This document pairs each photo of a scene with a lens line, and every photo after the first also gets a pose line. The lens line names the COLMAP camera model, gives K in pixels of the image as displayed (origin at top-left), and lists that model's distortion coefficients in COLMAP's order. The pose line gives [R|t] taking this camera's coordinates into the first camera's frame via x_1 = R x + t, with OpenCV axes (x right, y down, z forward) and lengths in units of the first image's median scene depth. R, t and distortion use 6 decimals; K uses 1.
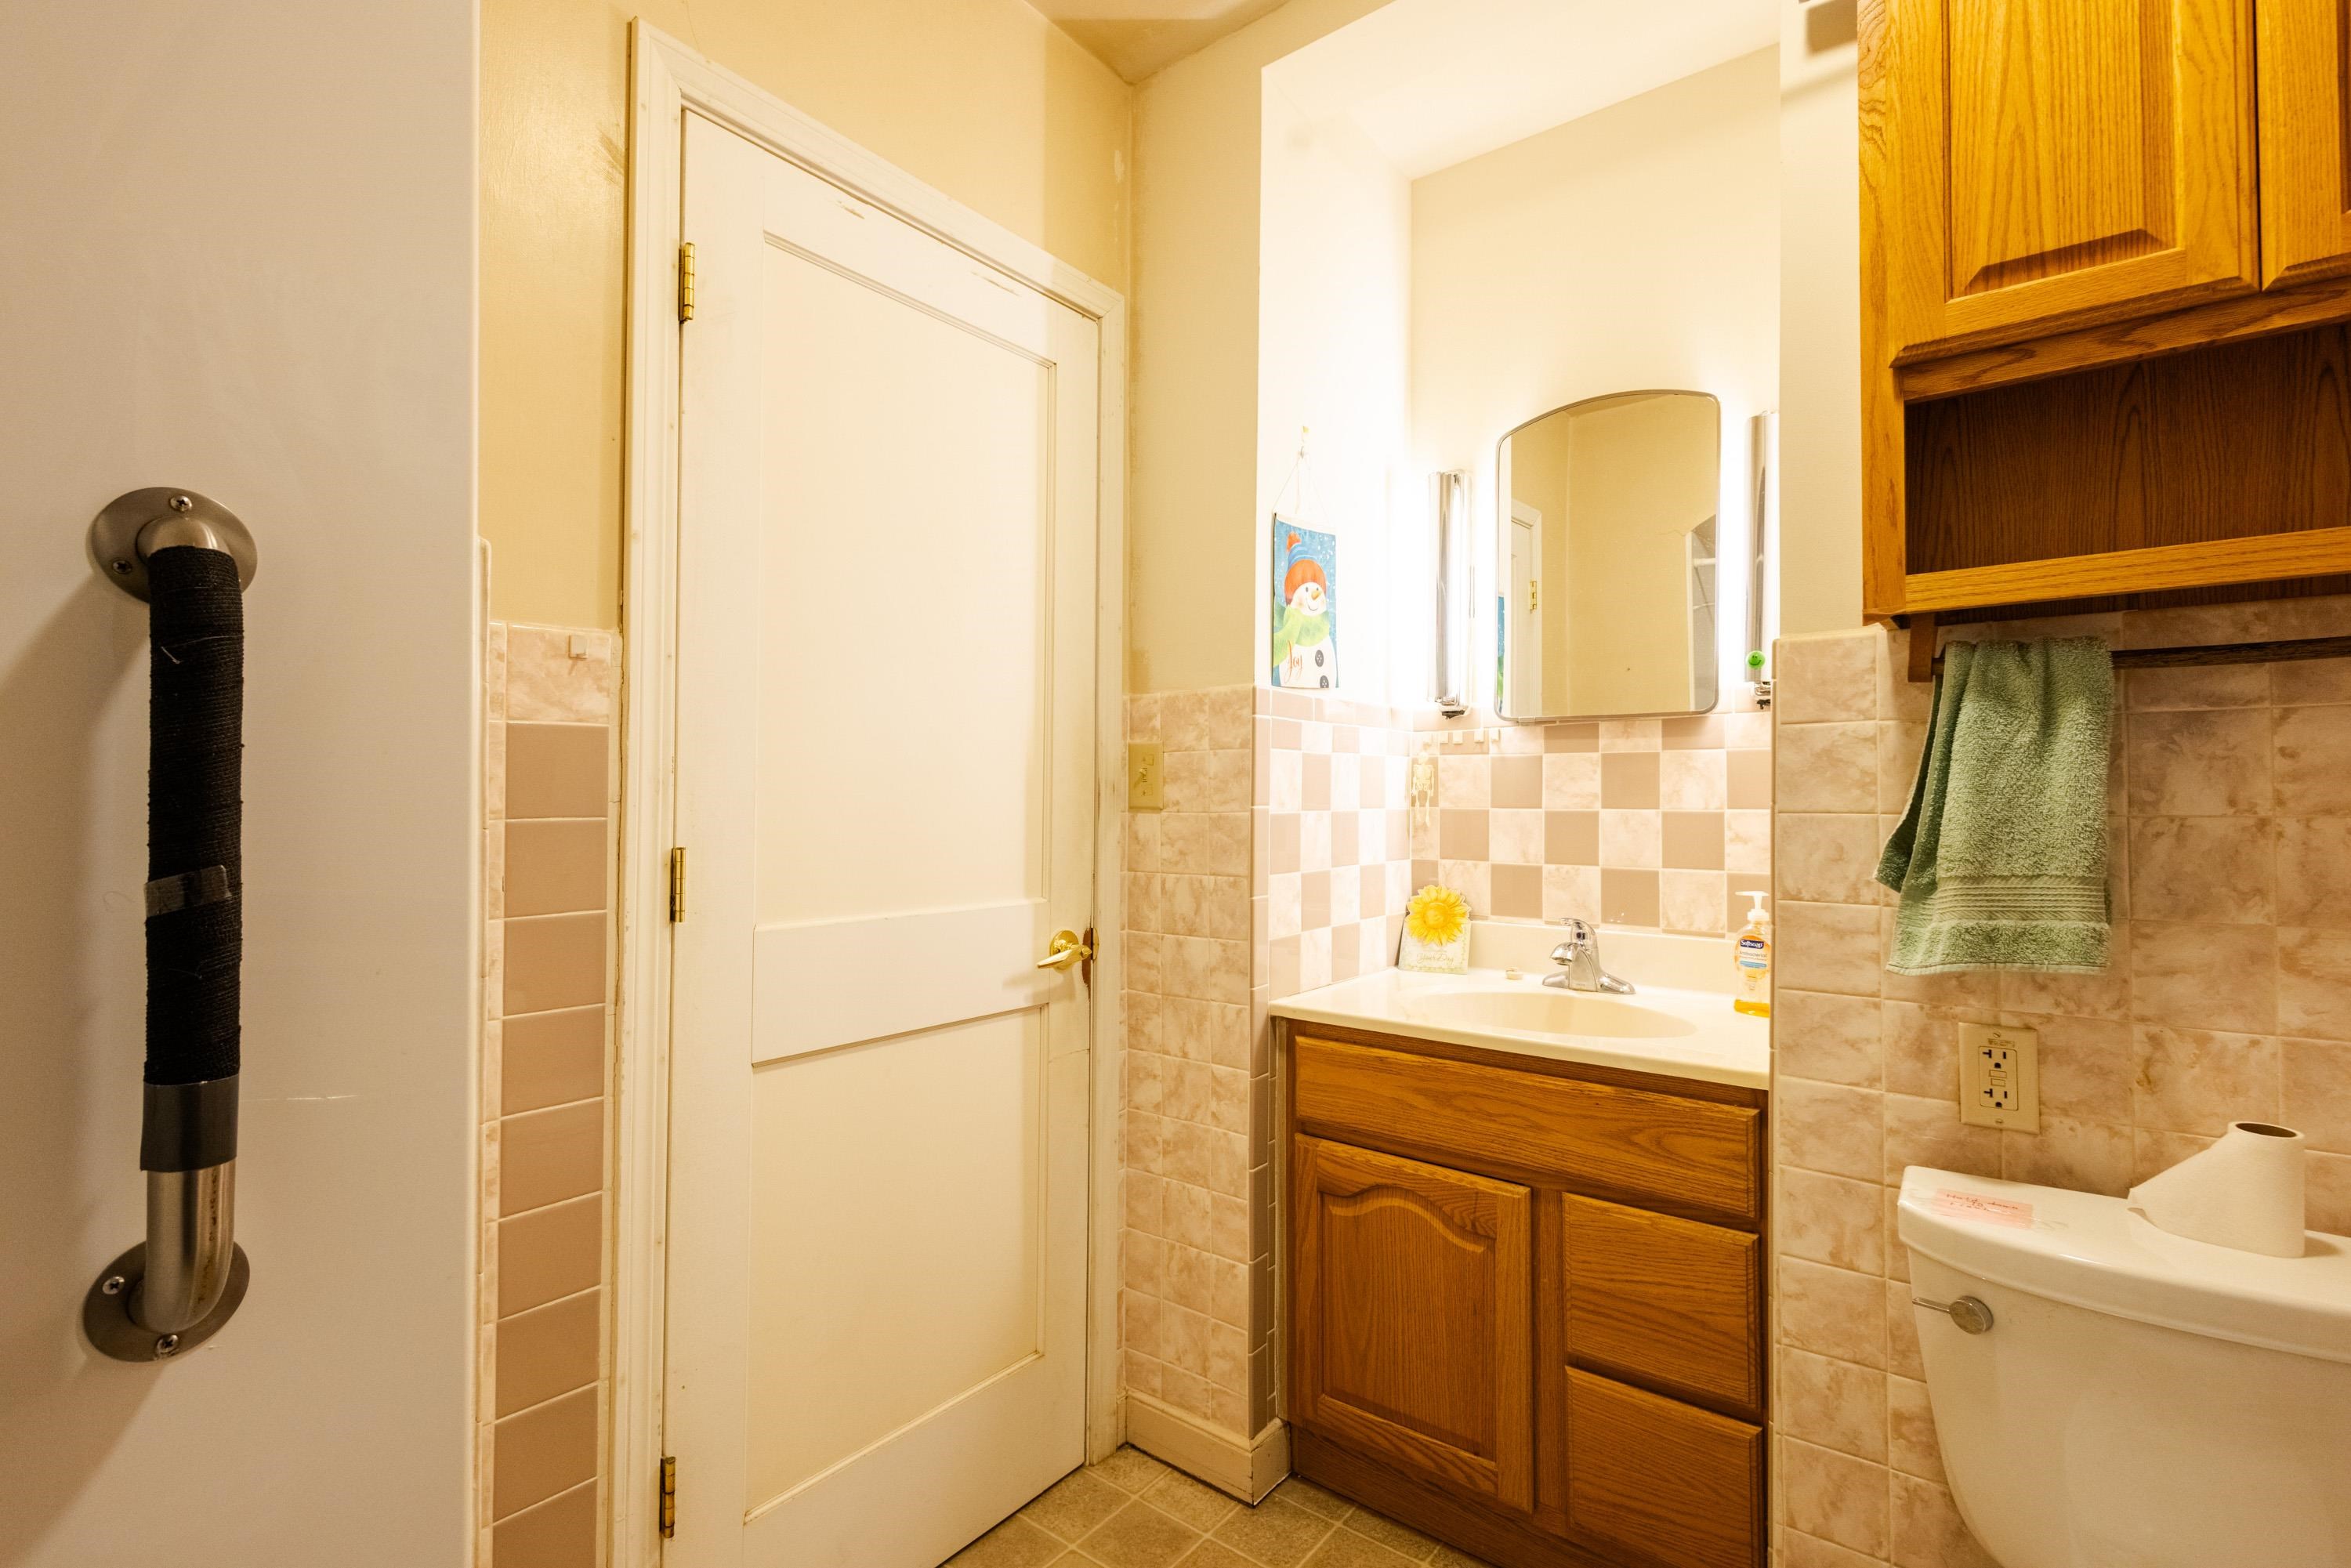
lens RADIAL K [[1088.0, 0, 1173.7], [0, 1088.0, 782.6], [0, 0, 1]] dist [0.004597, -0.000163]
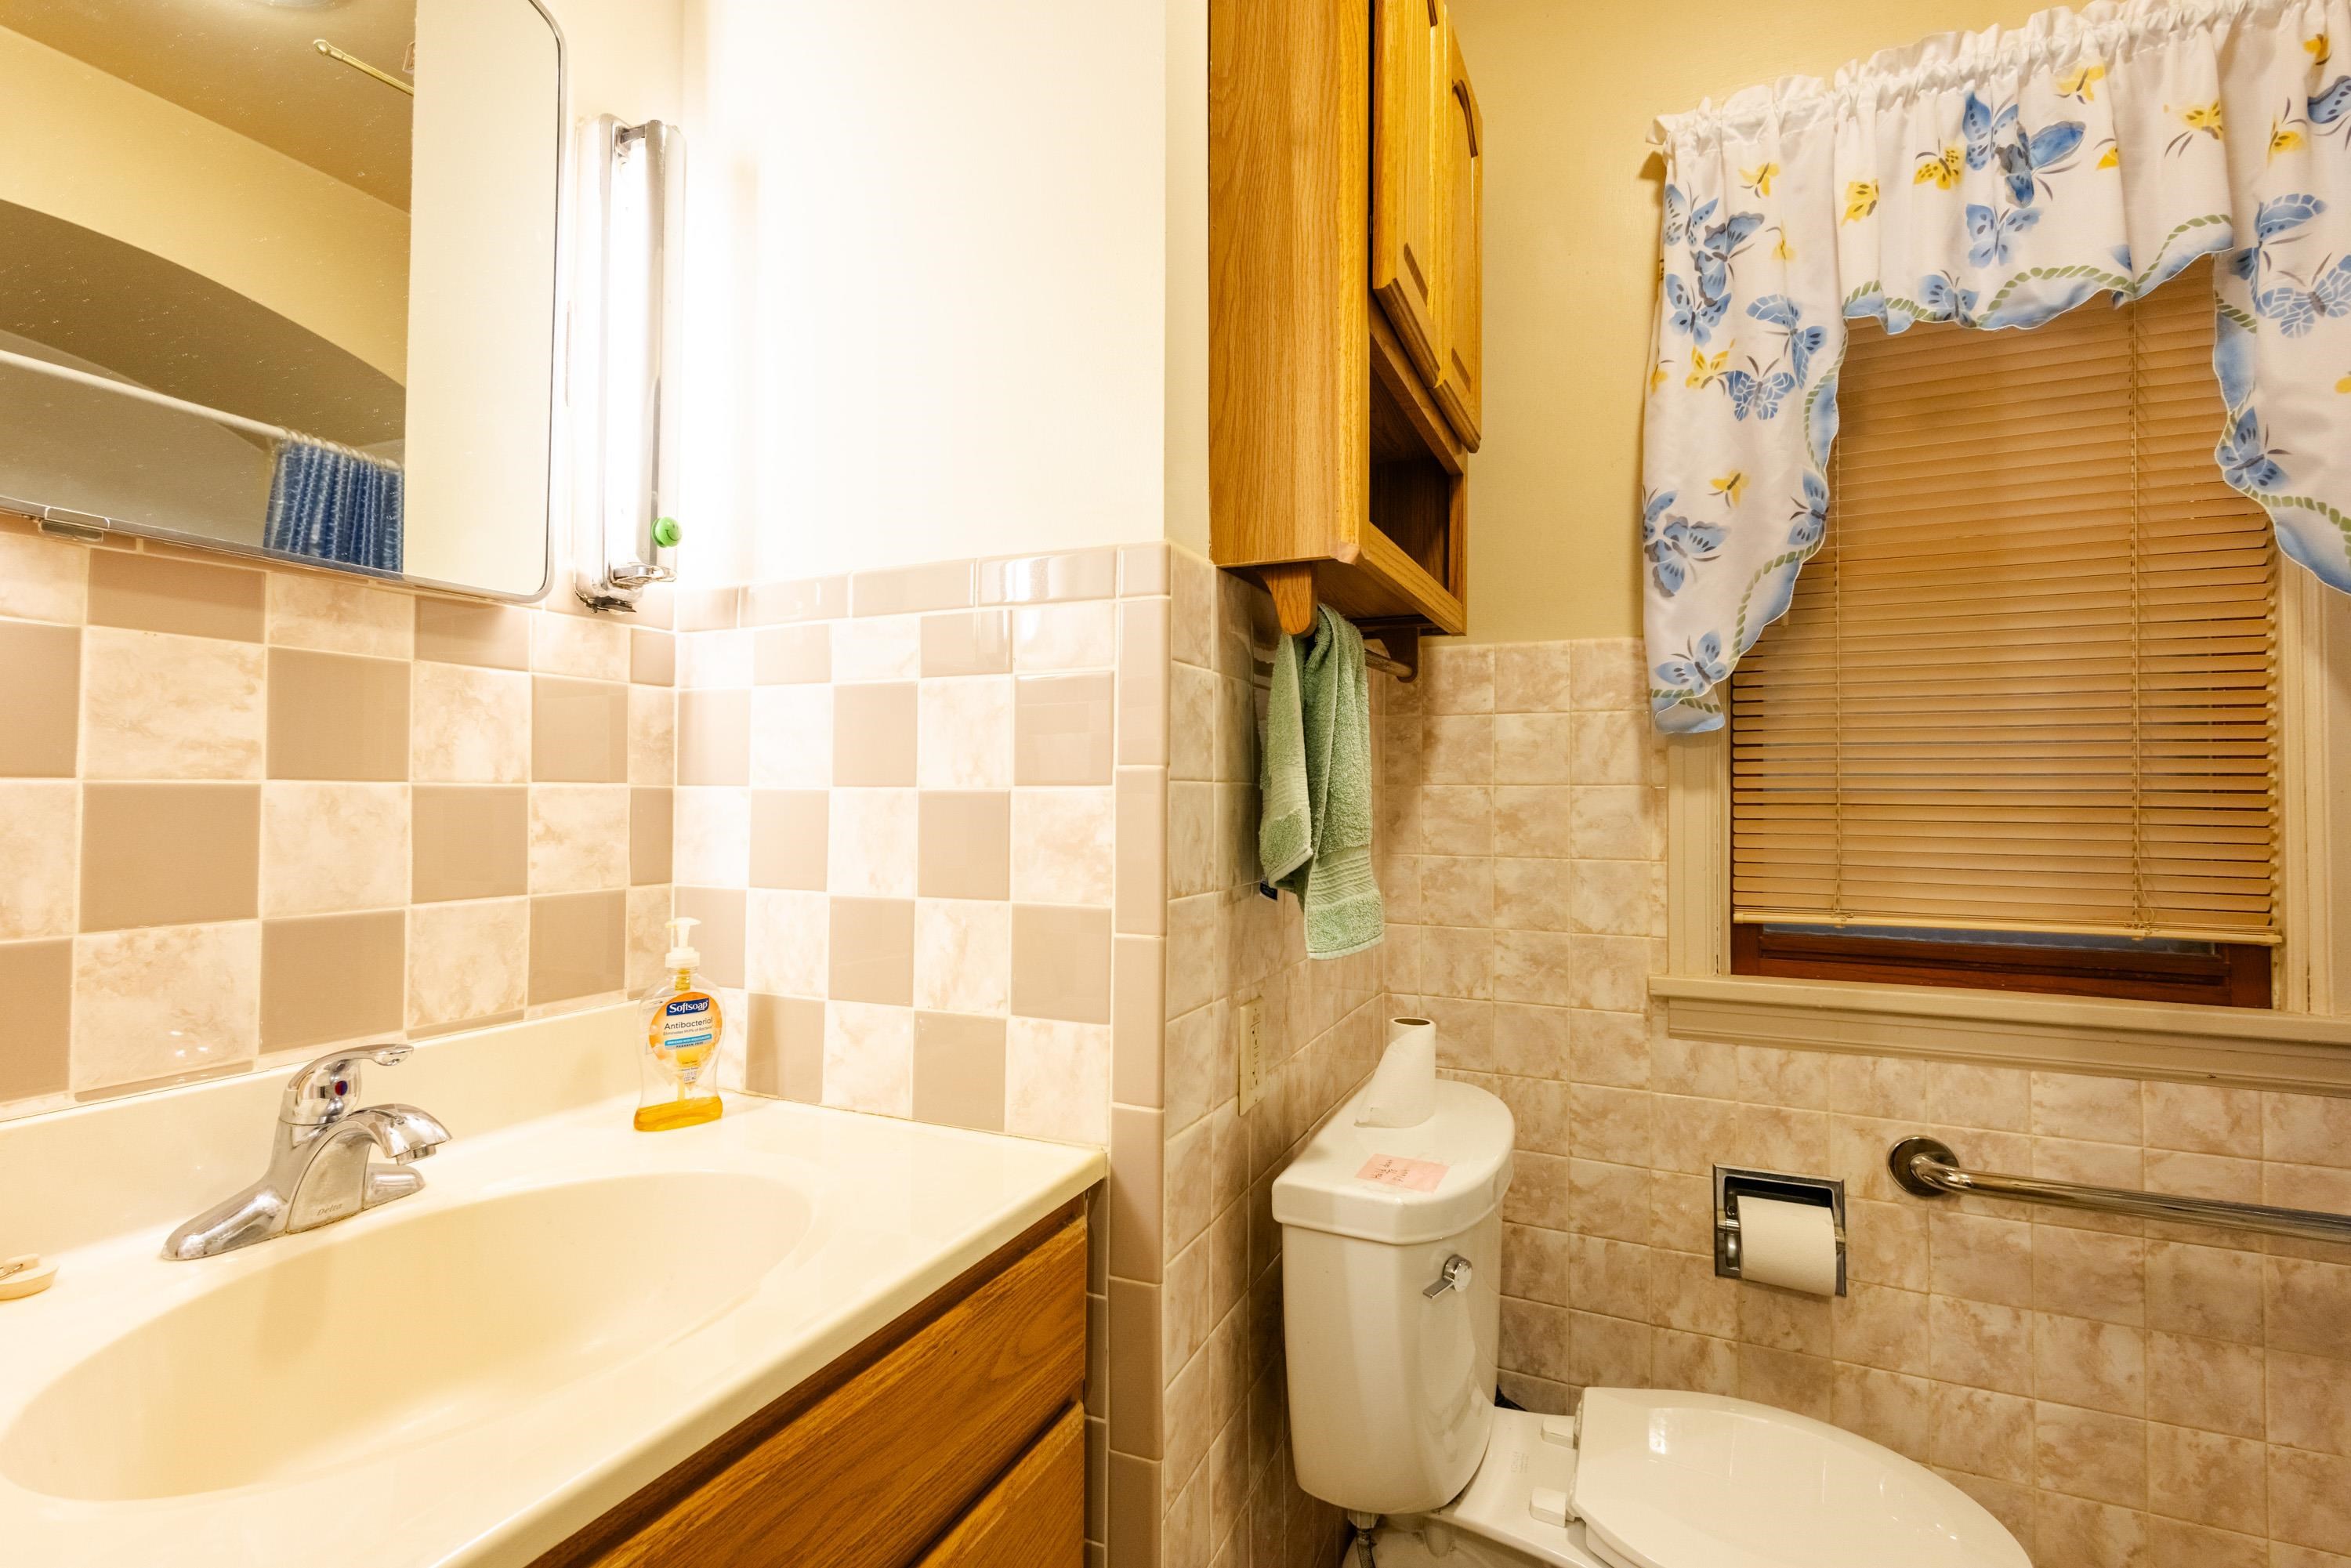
lens RADIAL K [[1088.0, 0, 1181.1], [0, 1088.0, 782.3], [0, 0, 1]] dist [0.004597, -0.000163]
pose [[-0.244137, 0.011538, 0.969672, -0.101951], [-0.015033, 0.999764, -0.015681, 0.027188], [-0.969624, -0.018405, -0.243906, 0.788334]]
